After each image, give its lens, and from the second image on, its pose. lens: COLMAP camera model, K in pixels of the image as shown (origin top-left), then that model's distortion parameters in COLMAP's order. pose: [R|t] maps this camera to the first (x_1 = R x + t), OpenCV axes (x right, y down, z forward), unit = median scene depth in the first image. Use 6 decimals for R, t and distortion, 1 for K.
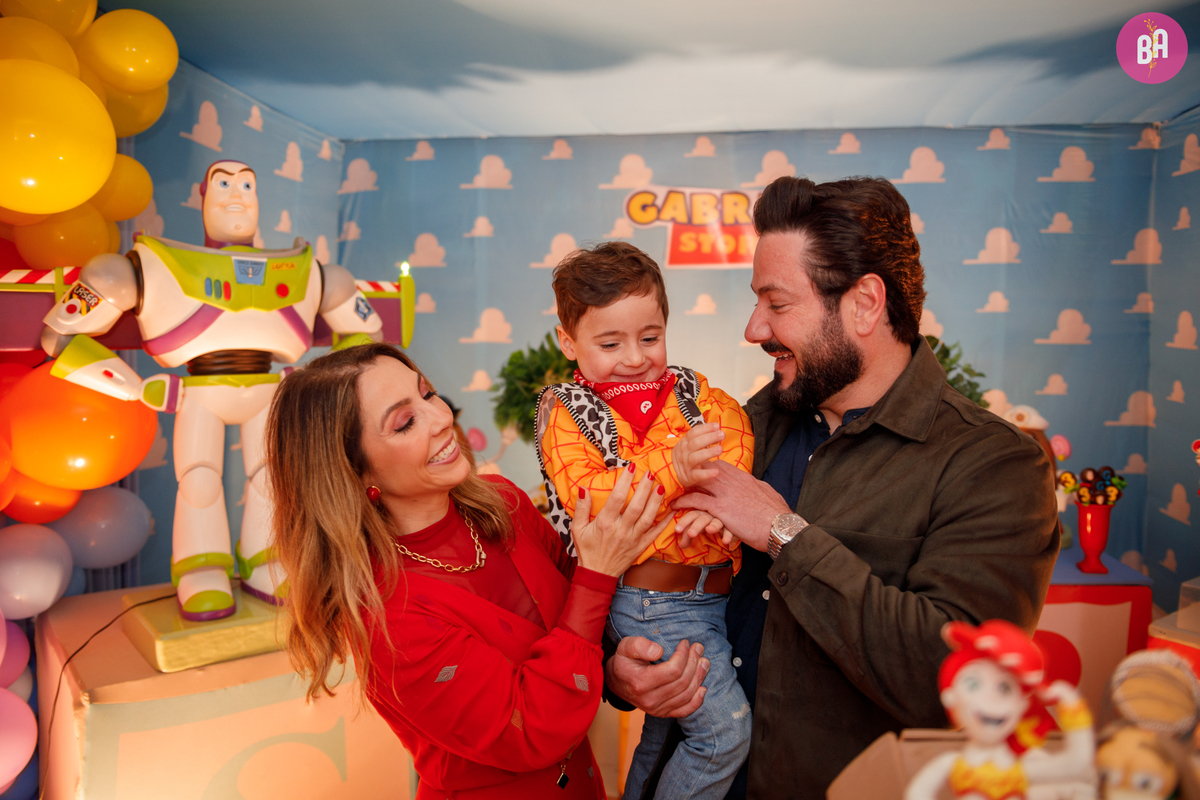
lens RADIAL K [[874.0, 0, 606.0], [0, 874.0, 375.1], [0, 0, 1]] dist [-0.118000, 0.081455]
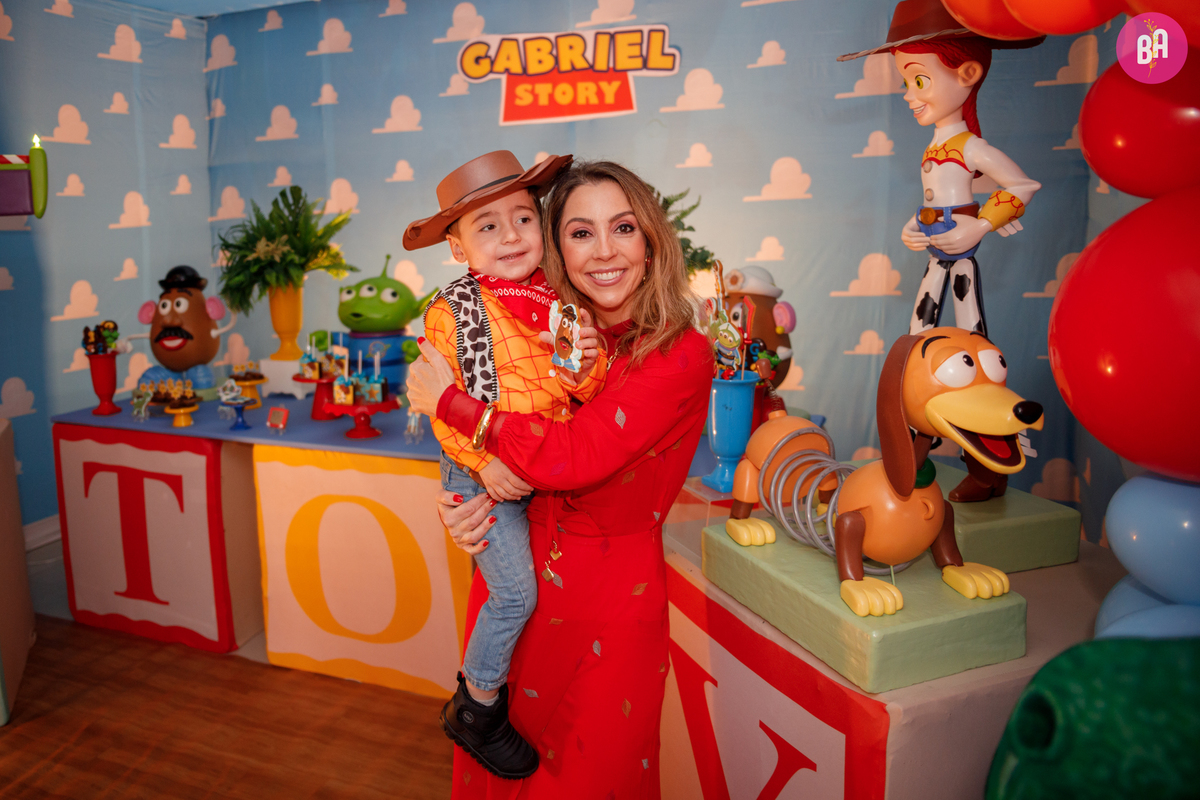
lens RADIAL K [[919.7, 0, 516.1], [0, 919.7, 347.8], [0, 0, 1]] dist [-0.093048, 0.007607]
pose [[0.956454, 0.011675, -0.291649, 0.444872], [0.016679, 0.995381, 0.094542, 0.023031], [0.291406, -0.095290, 0.951842, 0.084878]]
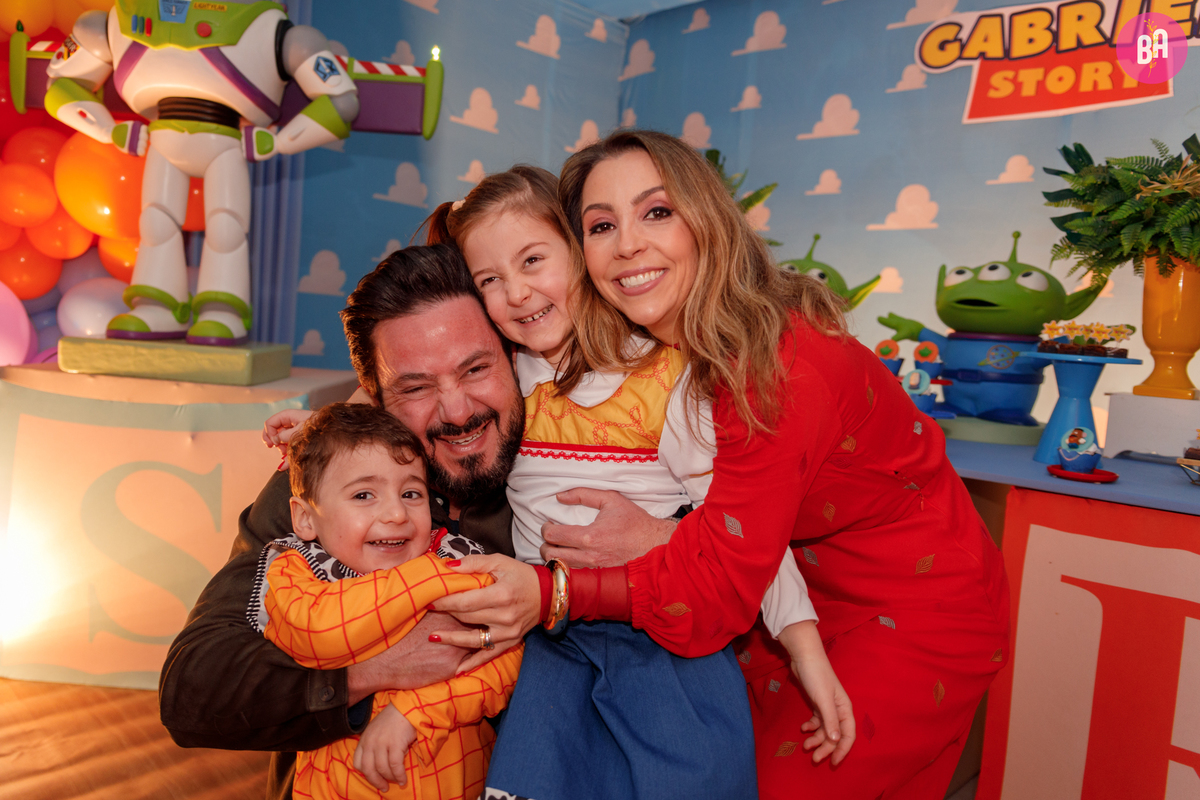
lens RADIAL K [[864.8, 0, 541.8], [0, 864.8, 389.5], [0, 0, 1]] dist [0.004170, -0.005352]
pose [[0.776462, 0.099883, -0.622198, 0.329861], [-0.095689, 0.994597, 0.040251, 0.131924], [0.622856, 0.028284, 0.781825, 0.245630]]
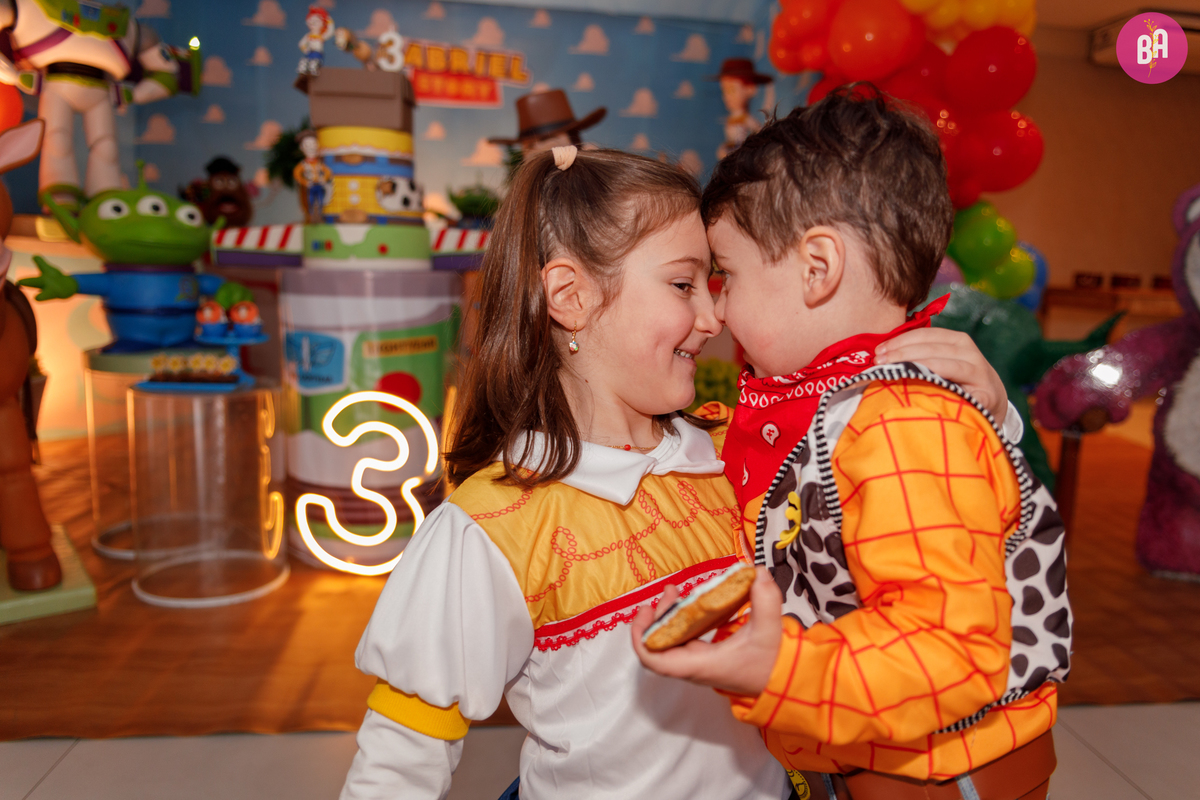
lens RADIAL K [[829.6, 0, 635.6], [0, 829.6, 395.8], [0, 0, 1]] dist [-0.002281, -0.005980]
pose [[0.968860, 0.006537, 0.247524, 0.118356], [-0.035984, 0.992756, 0.114633, 0.211846], [-0.244981, -0.119970, 0.962077, -0.480981]]
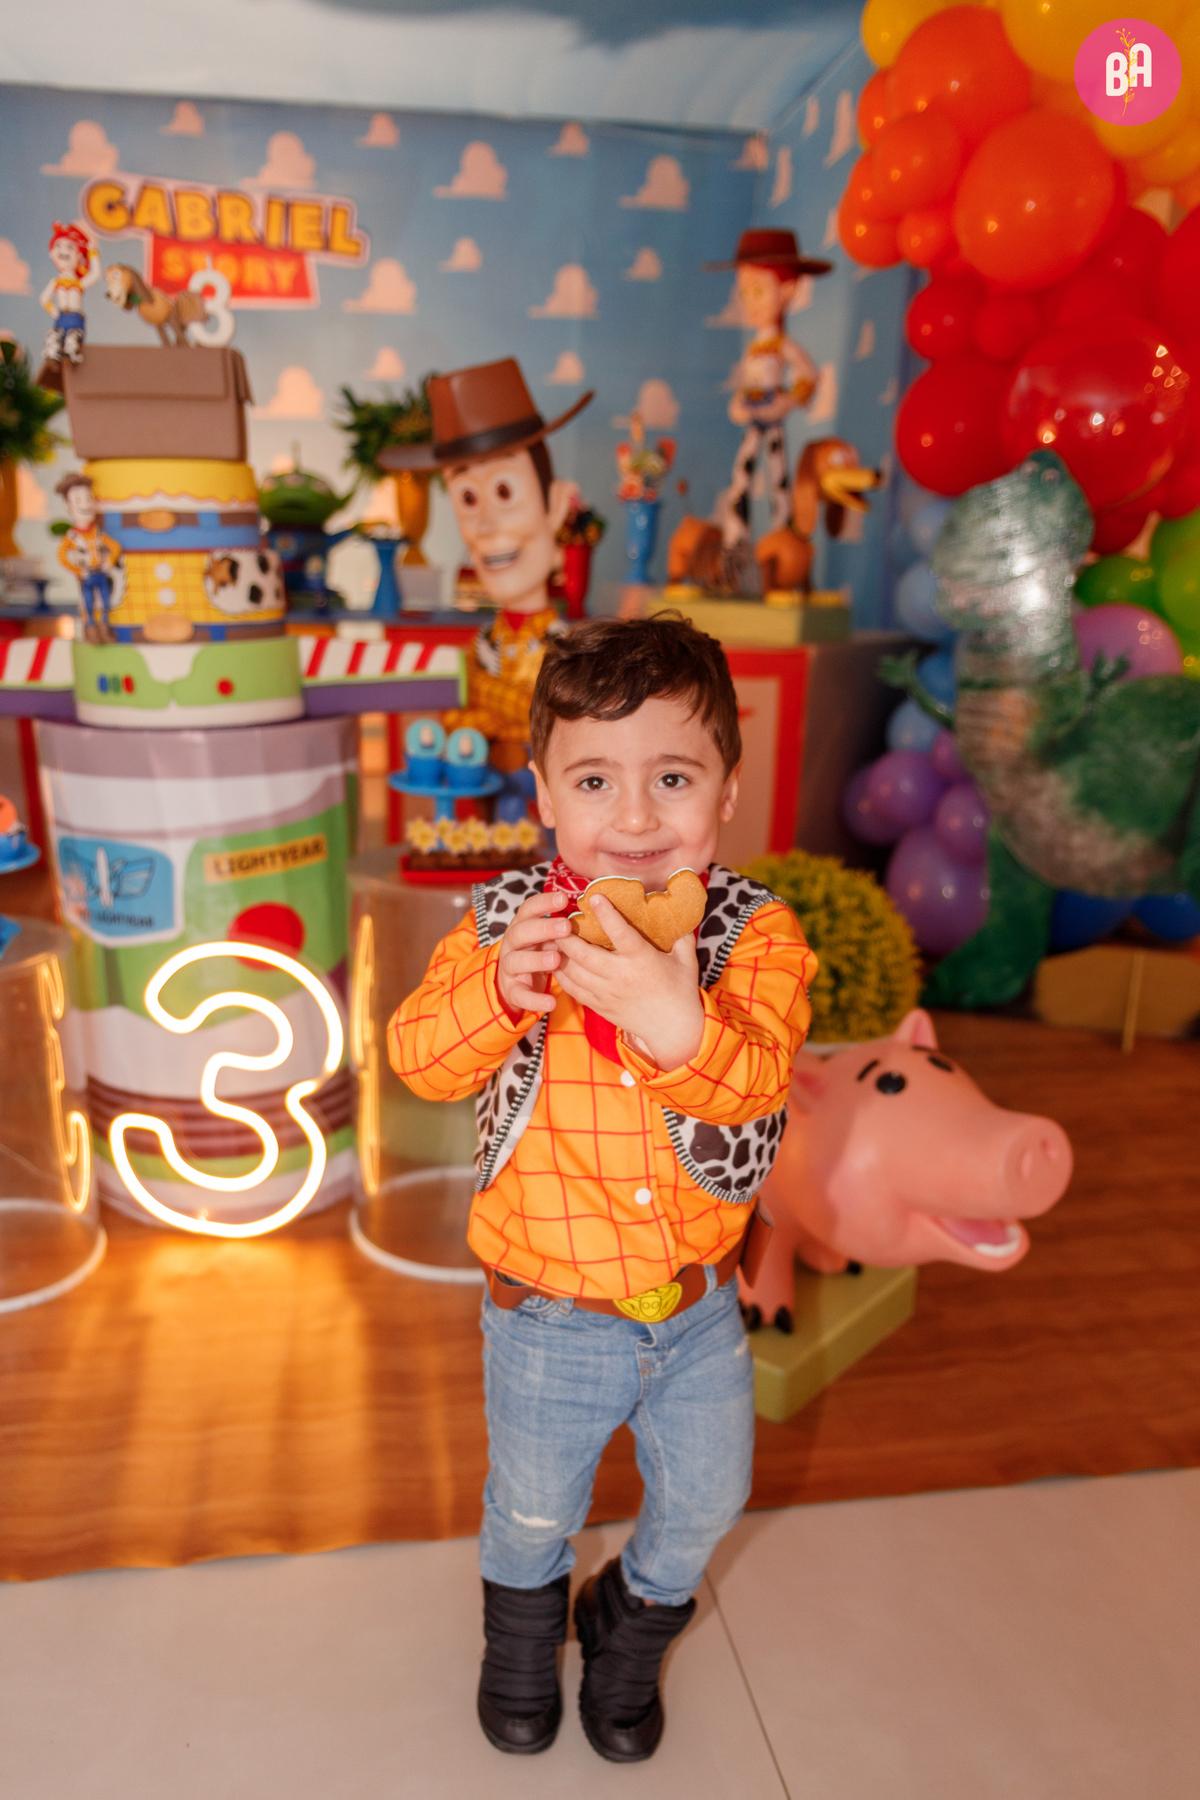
lens RADIAL K [[1358.5, 0, 559.1], [0, 1358.5, 1015.9], [0, 0, 1]] dist [0.002729, -0.002024]
pose [[0.961920, -0.069480, 0.264355, 0.070404], [-0.010092, 0.957466, 0.288369, 0.155924], [-0.273146, -0.280055, 0.920304, -0.436632]]
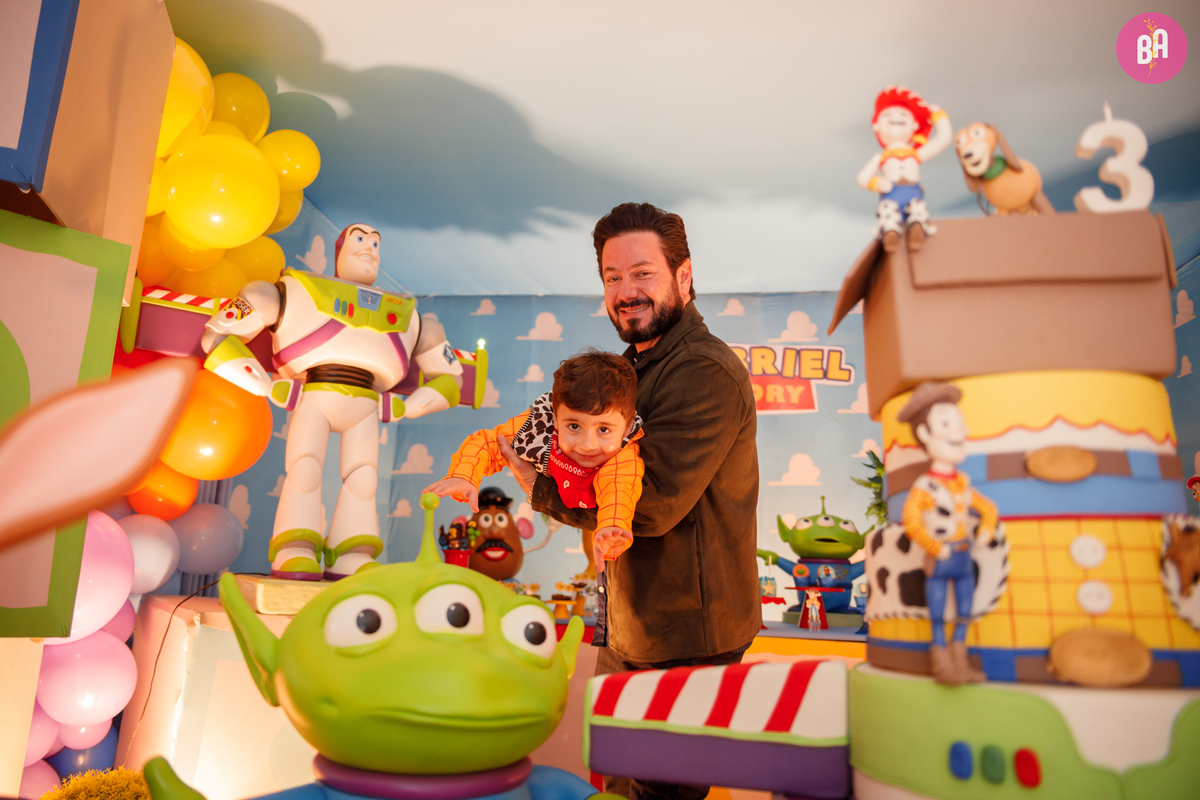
lens RADIAL K [[863.9, 0, 561.0], [0, 863.9, 373.8], [0, 0, 1]] dist [-0.118392, 0.084058]
pose [[0.995698, 0.028474, -0.088176, -0.012481], [-0.051514, 0.961103, -0.271343, 0.161200], [0.077020, 0.274717, 0.958435, -0.077422]]
